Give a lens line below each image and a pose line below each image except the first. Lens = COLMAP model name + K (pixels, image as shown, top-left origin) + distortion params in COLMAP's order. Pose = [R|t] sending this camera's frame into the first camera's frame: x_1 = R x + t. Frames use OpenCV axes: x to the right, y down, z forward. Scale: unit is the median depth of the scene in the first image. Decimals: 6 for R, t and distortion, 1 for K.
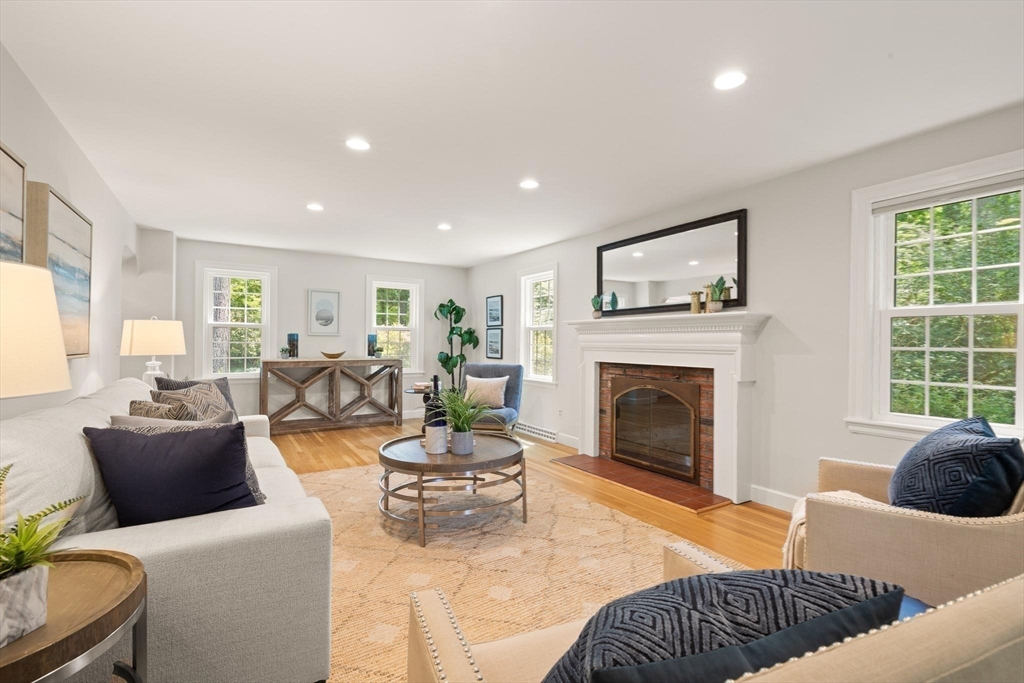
lens RADIAL K [[463.9, 0, 515.1], [0, 463.9, 341.5], [0, 0, 1]] dist [0.007352, -0.002040]
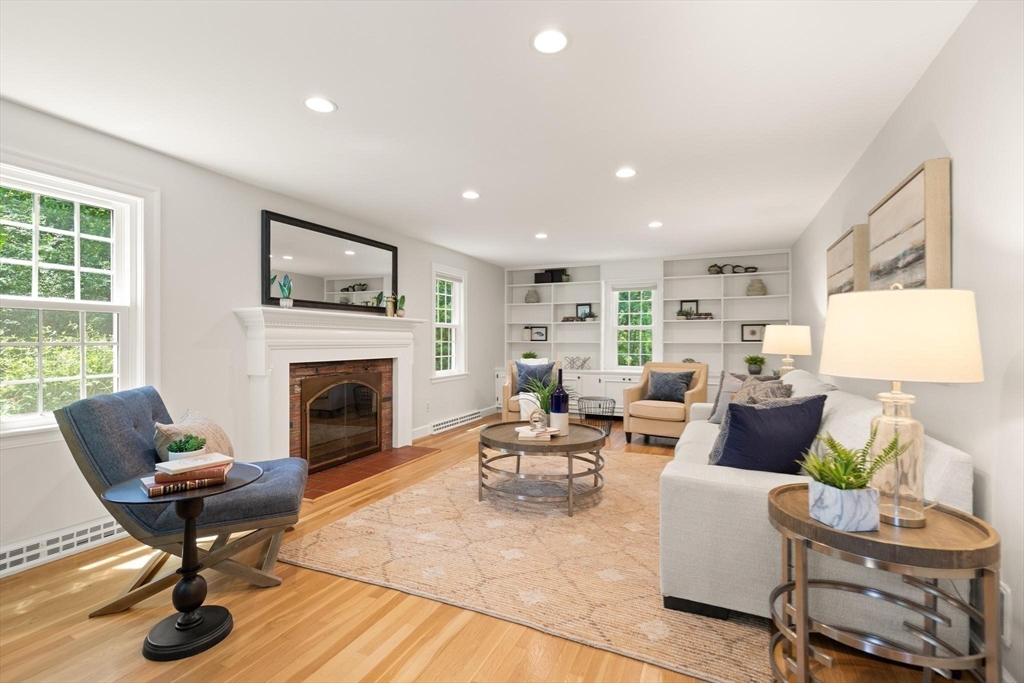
lens RADIAL K [[463.9, 0, 516.0], [0, 463.9, 342.7], [0, 0, 1]] dist [0.007352, -0.002040]
pose [[-0.558162, -0.013472, 0.829623, -0.866358], [-0.008508, 0.999909, 0.010513, -0.004052], [-0.829689, -0.001190, -0.558225, 1.405768]]
